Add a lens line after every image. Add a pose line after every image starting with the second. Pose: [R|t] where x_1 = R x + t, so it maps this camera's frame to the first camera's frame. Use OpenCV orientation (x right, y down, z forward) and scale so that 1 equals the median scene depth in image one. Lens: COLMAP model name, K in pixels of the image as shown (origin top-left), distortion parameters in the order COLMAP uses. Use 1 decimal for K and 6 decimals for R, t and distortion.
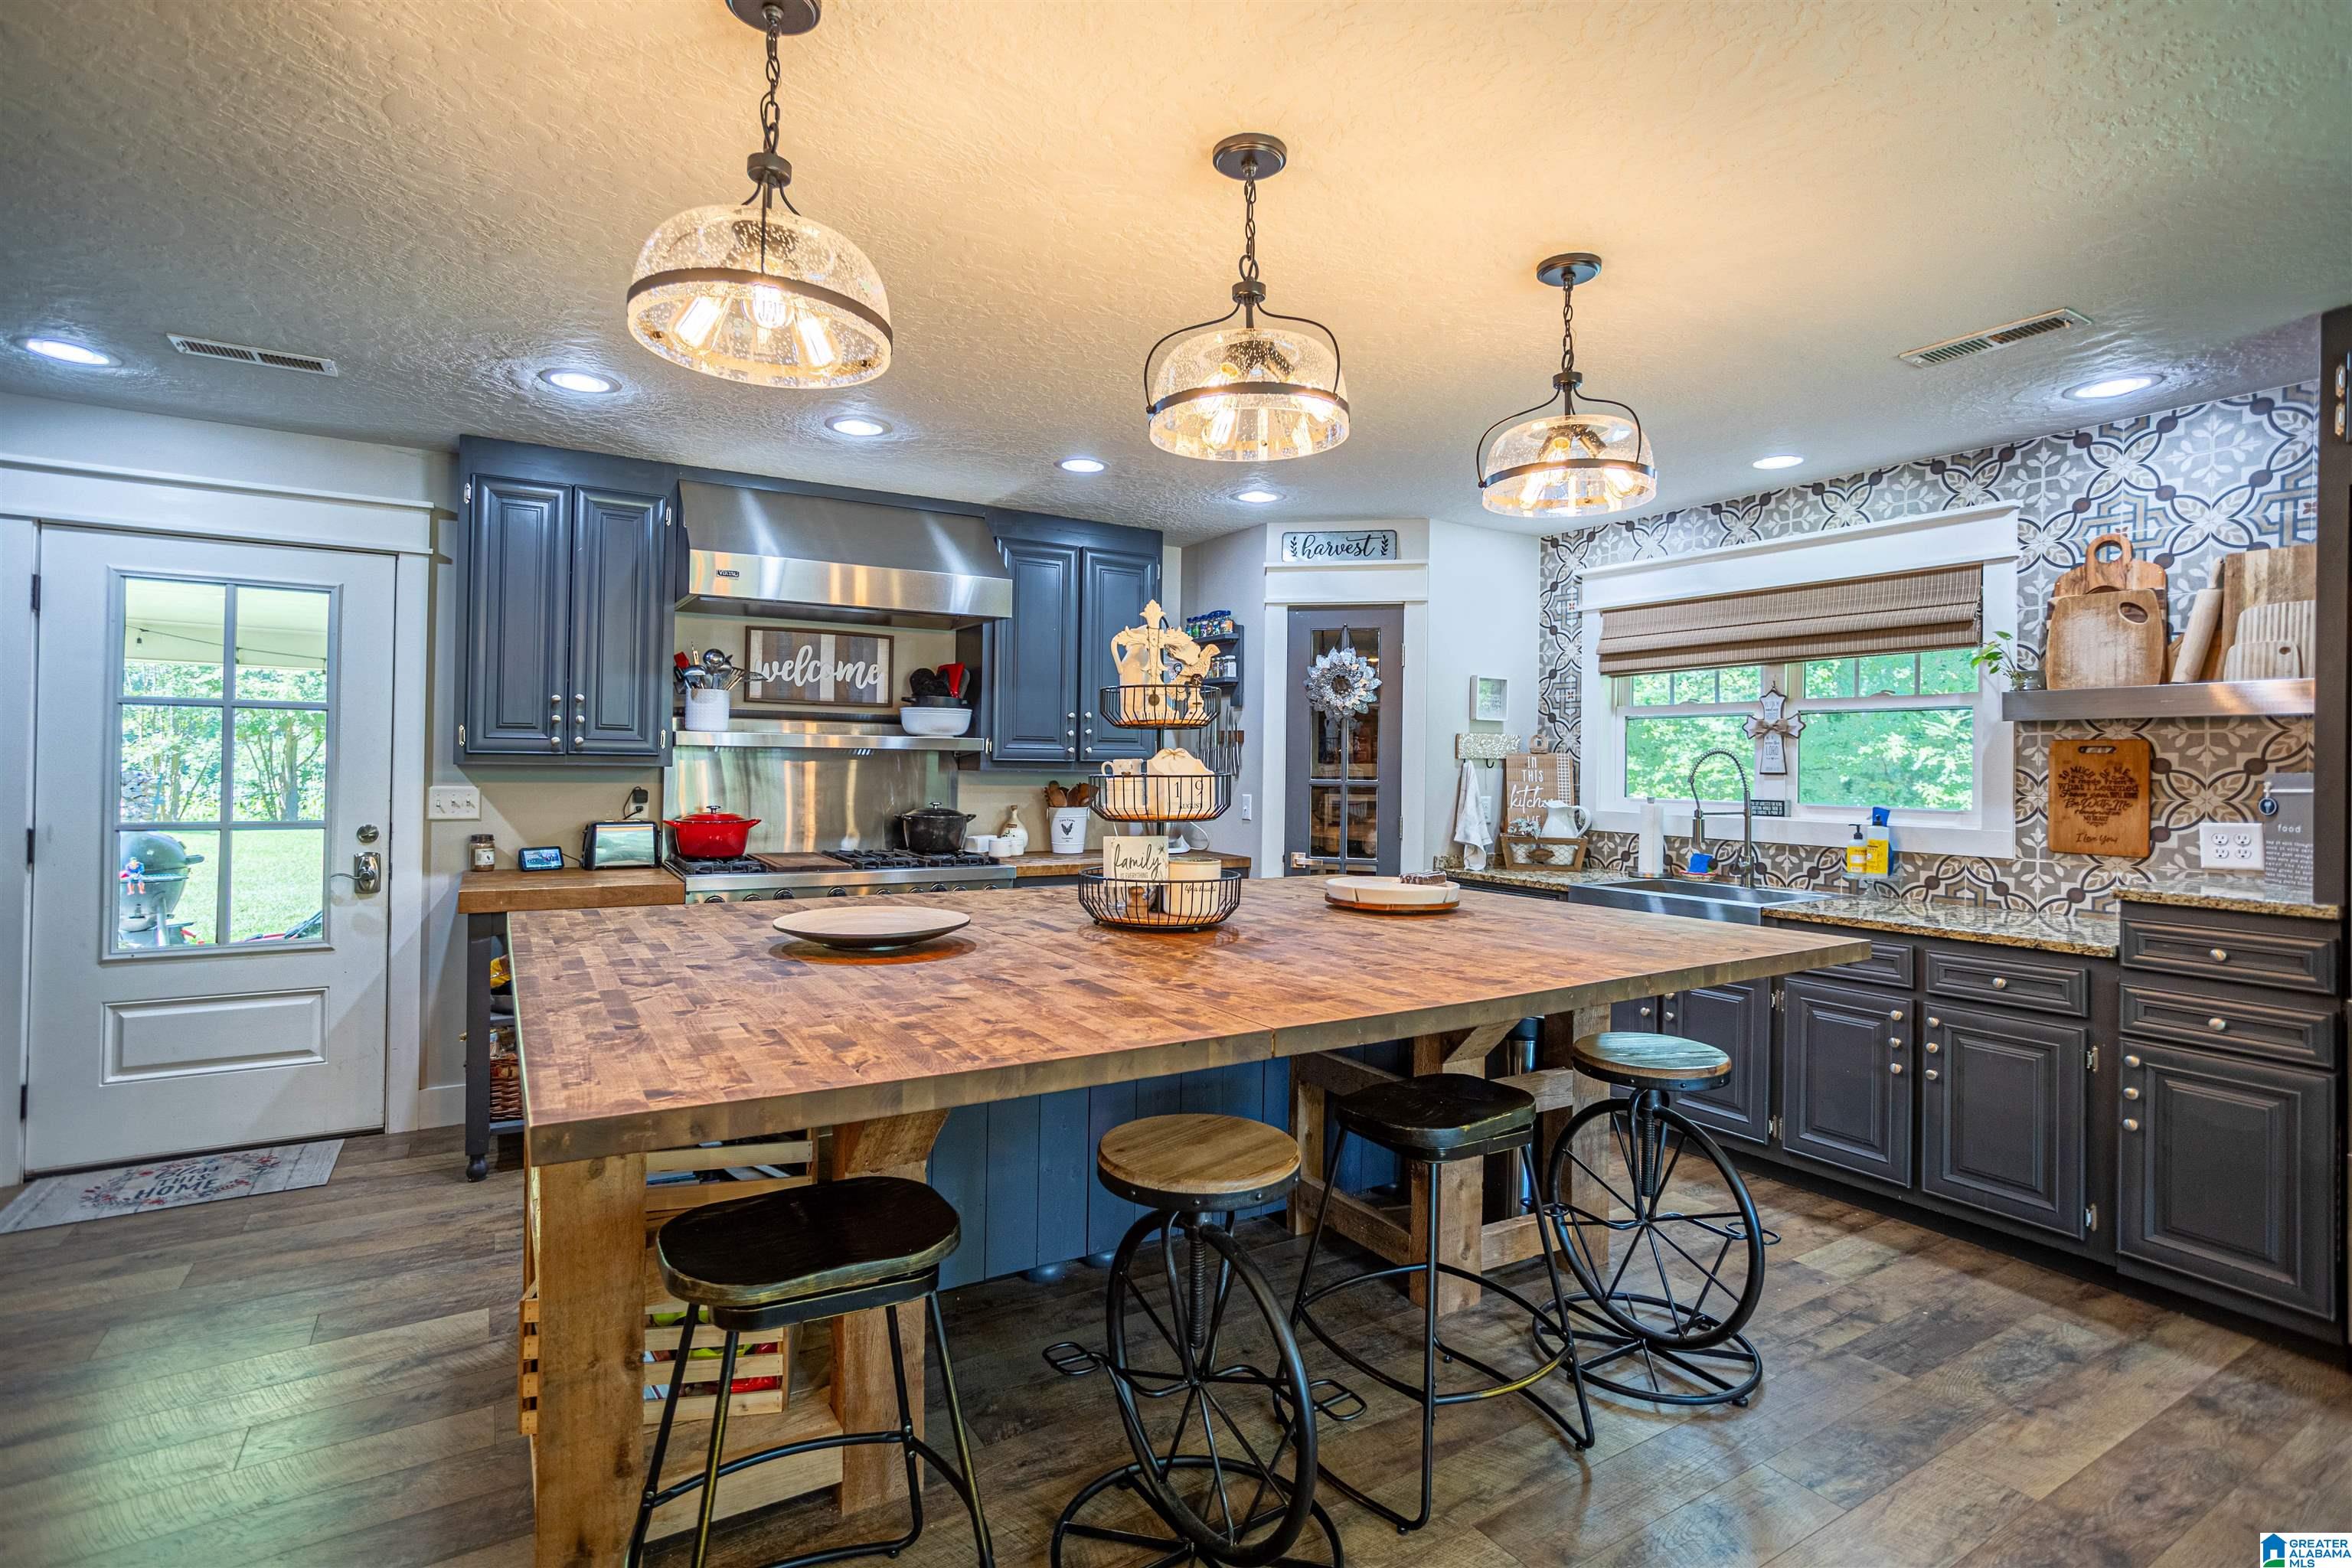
lens RADIAL K [[1118.2, 0, 1178.4], [0, 1118.2, 759.7], [0, 0, 1]] dist [-0.028093, 0.011208]
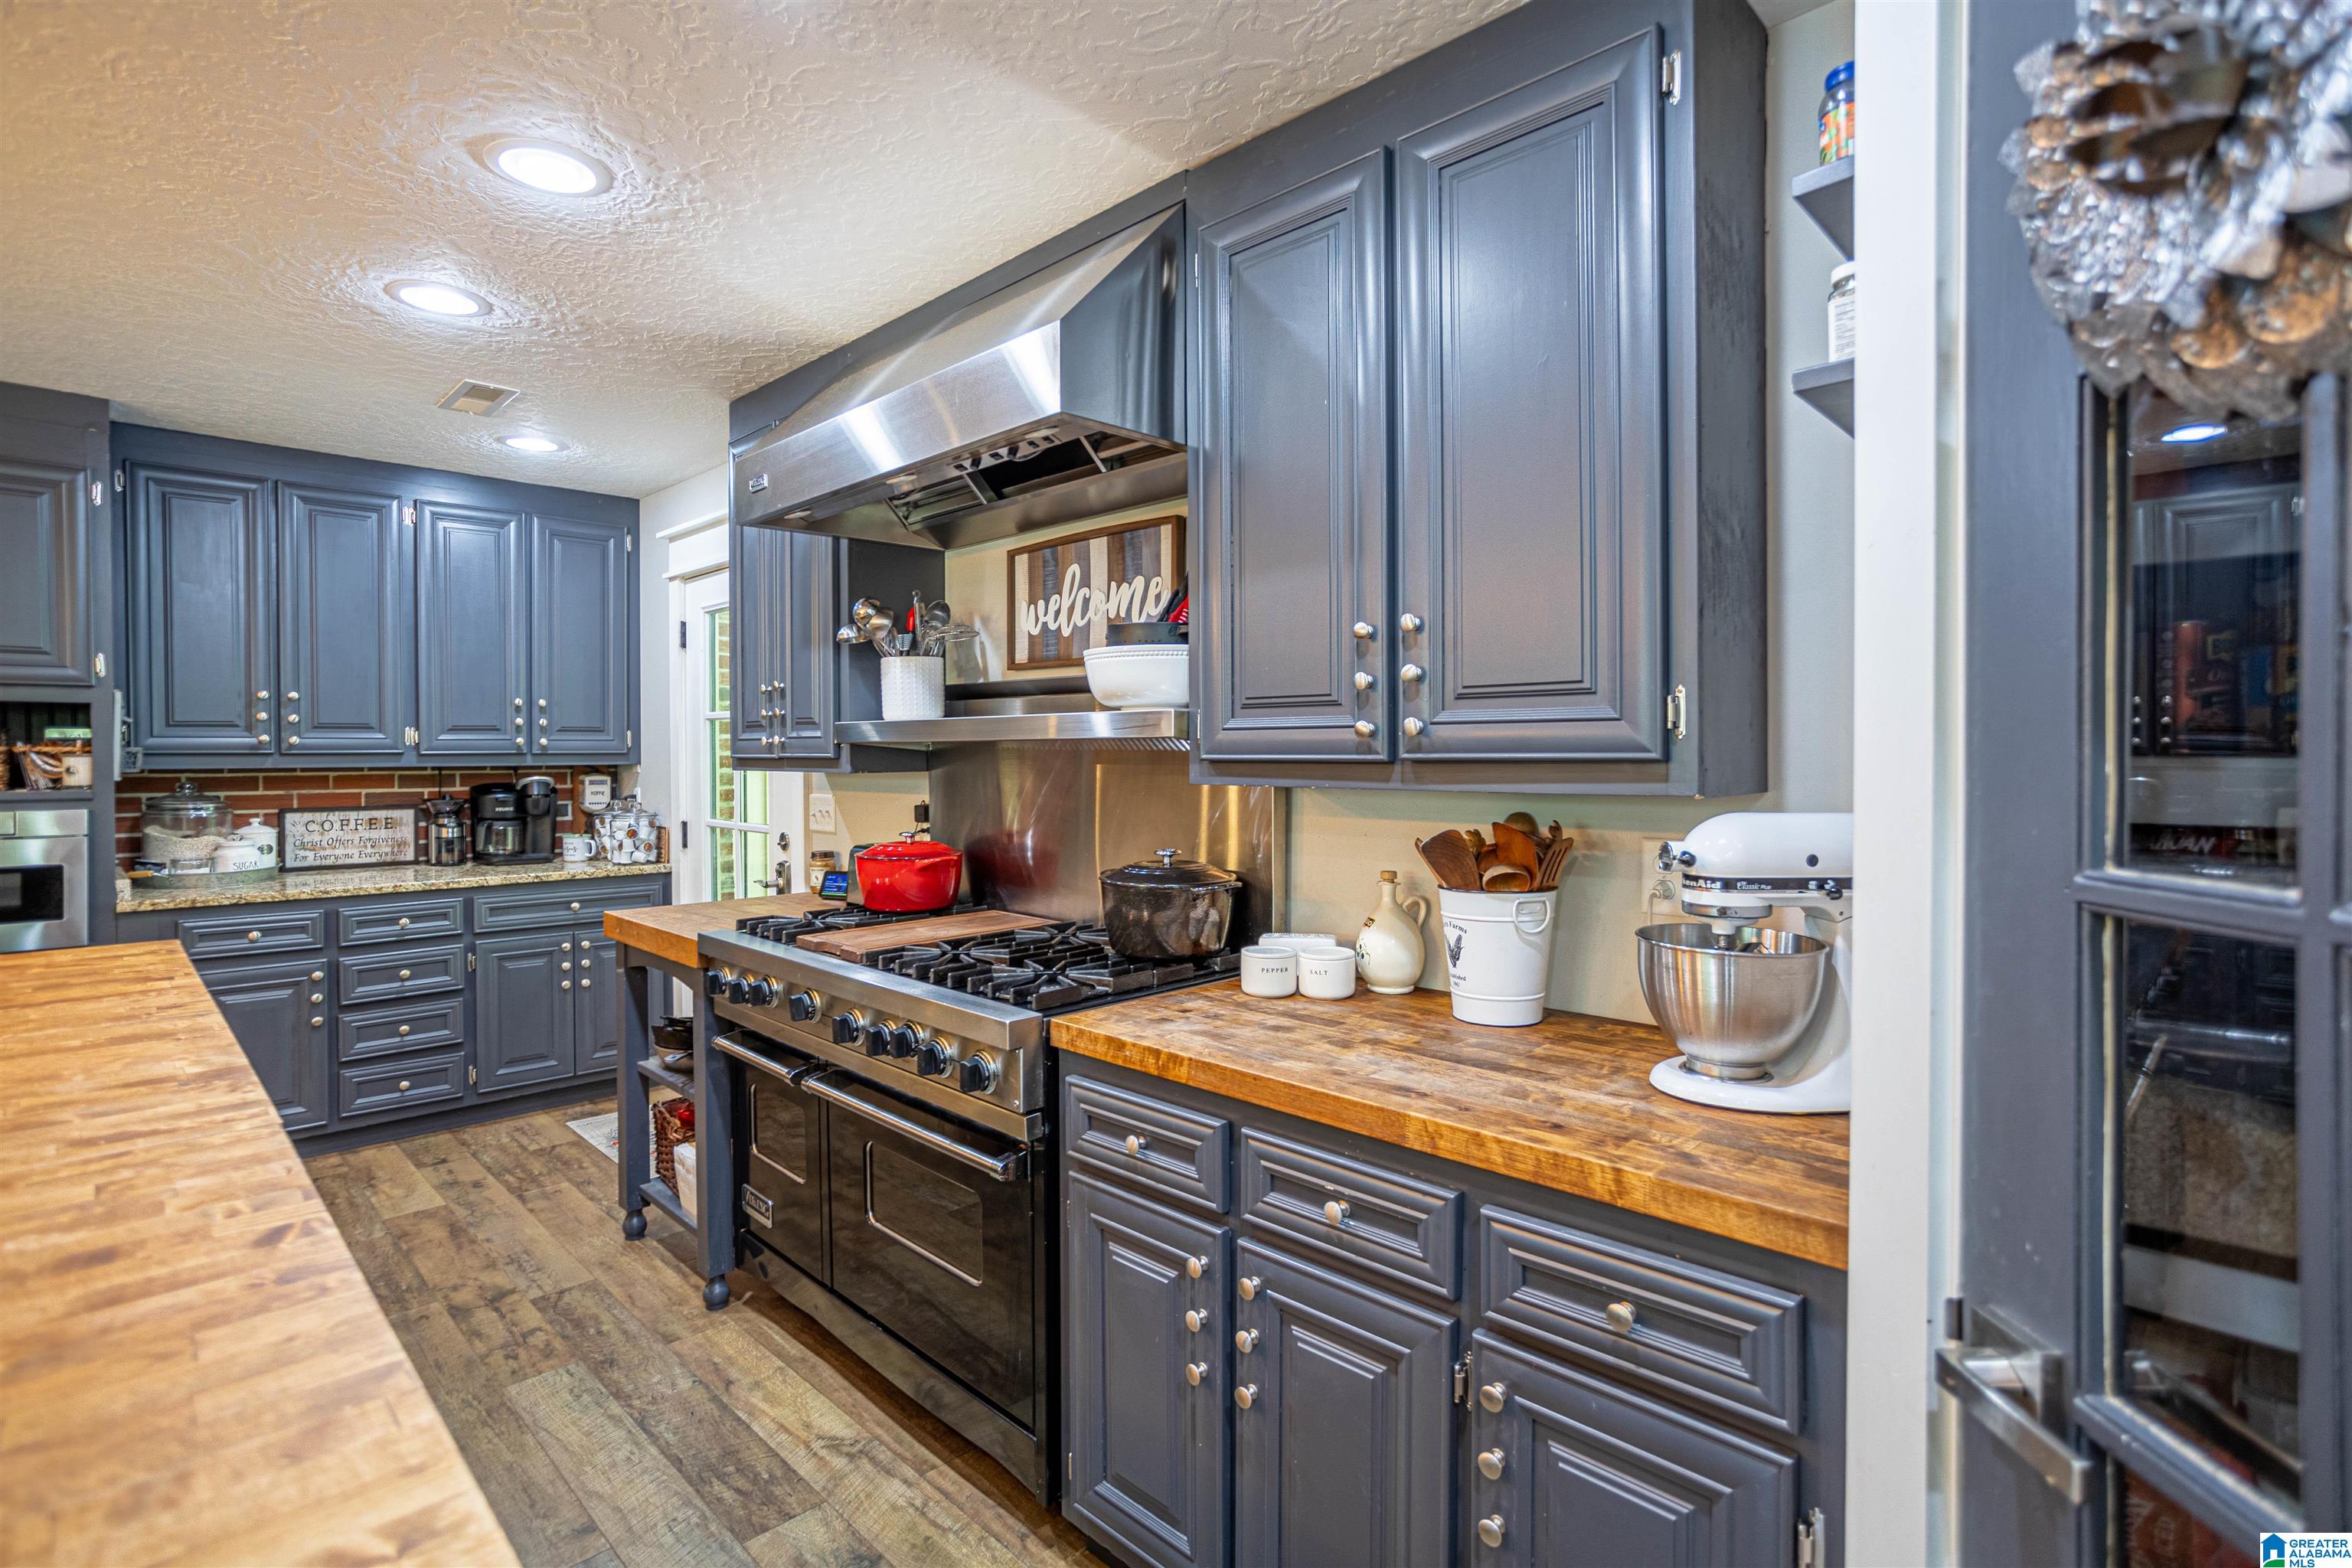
lens RADIAL K [[1118.2, 0, 1197.2], [0, 1118.2, 751.7], [0, 0, 1]] dist [-0.028093, 0.011208]
pose [[0.215627, -0.013241, -0.976386, 0.254851], [0.008391, 0.999896, -0.011706, 0.002935], [0.976440, -0.005669, 0.215715, 0.947403]]
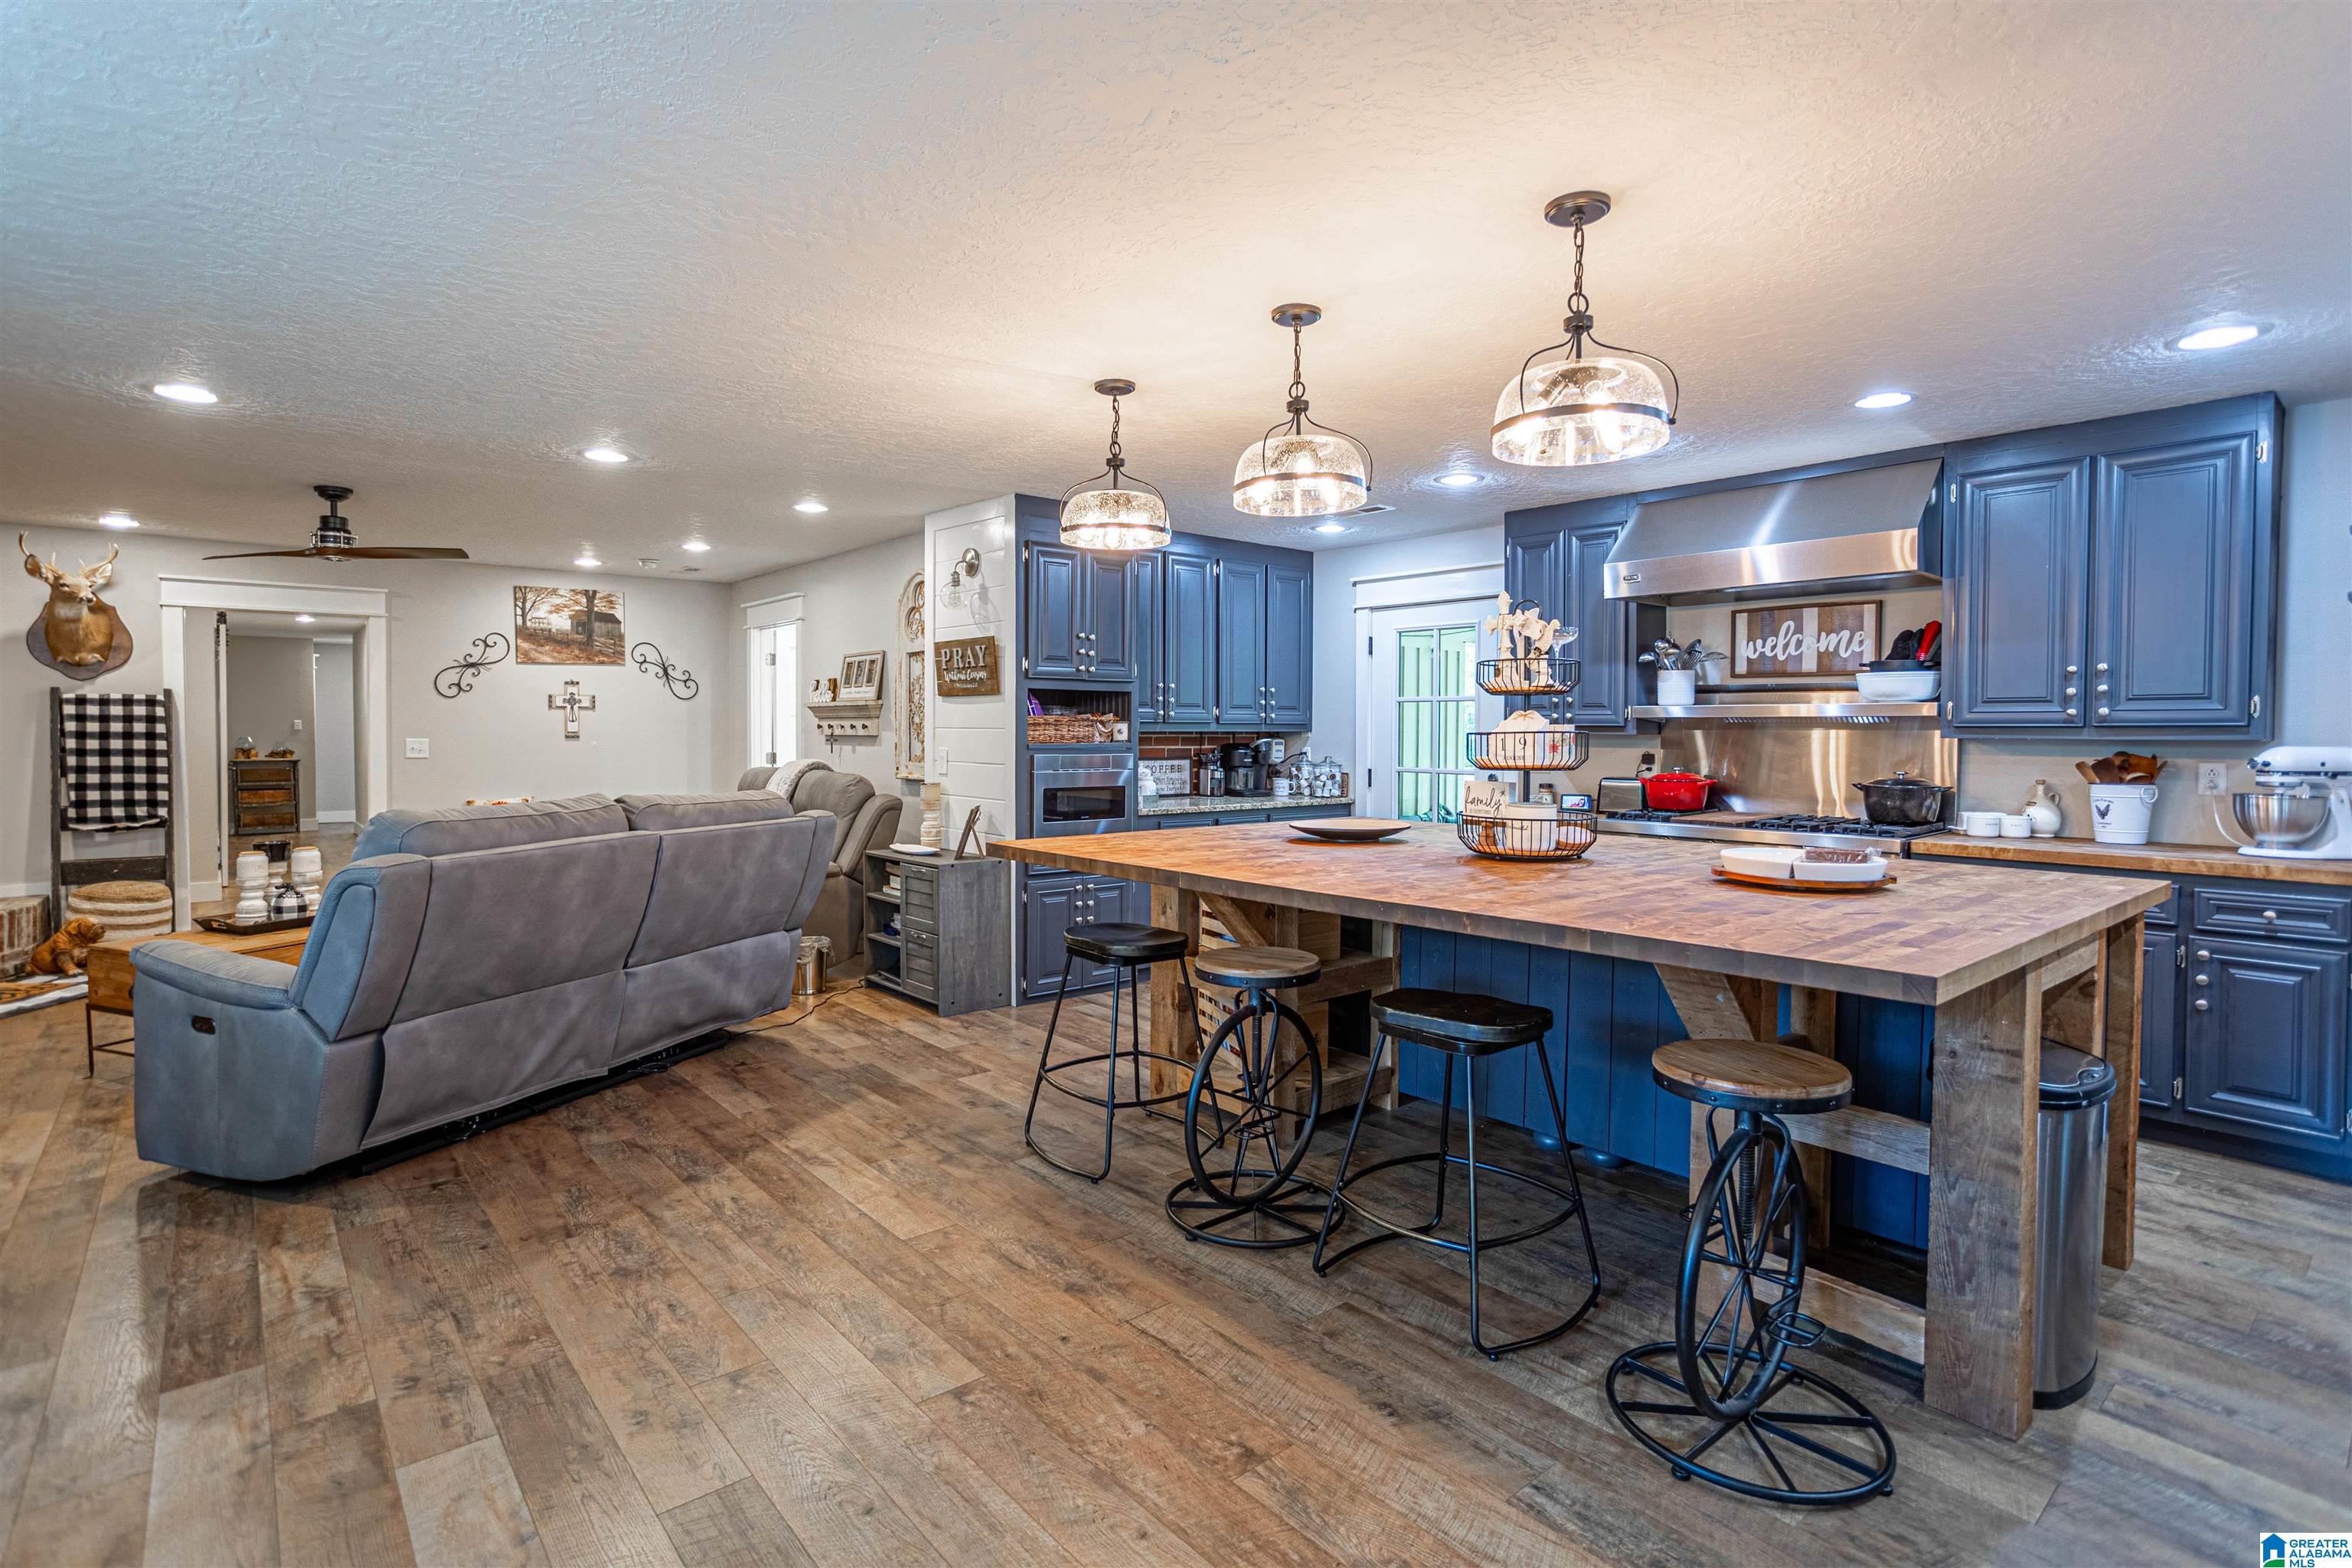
lens RADIAL K [[1118.2, 0, 1172.5], [0, 1118.2, 756.9], [0, 0, 1]] dist [-0.028093, 0.011208]
pose [[0.153927, 0.011227, -0.988018, 0.640392], [0.002659, 0.999927, 0.011776, 0.014089], [0.988079, -0.004440, 0.153886, 0.250848]]
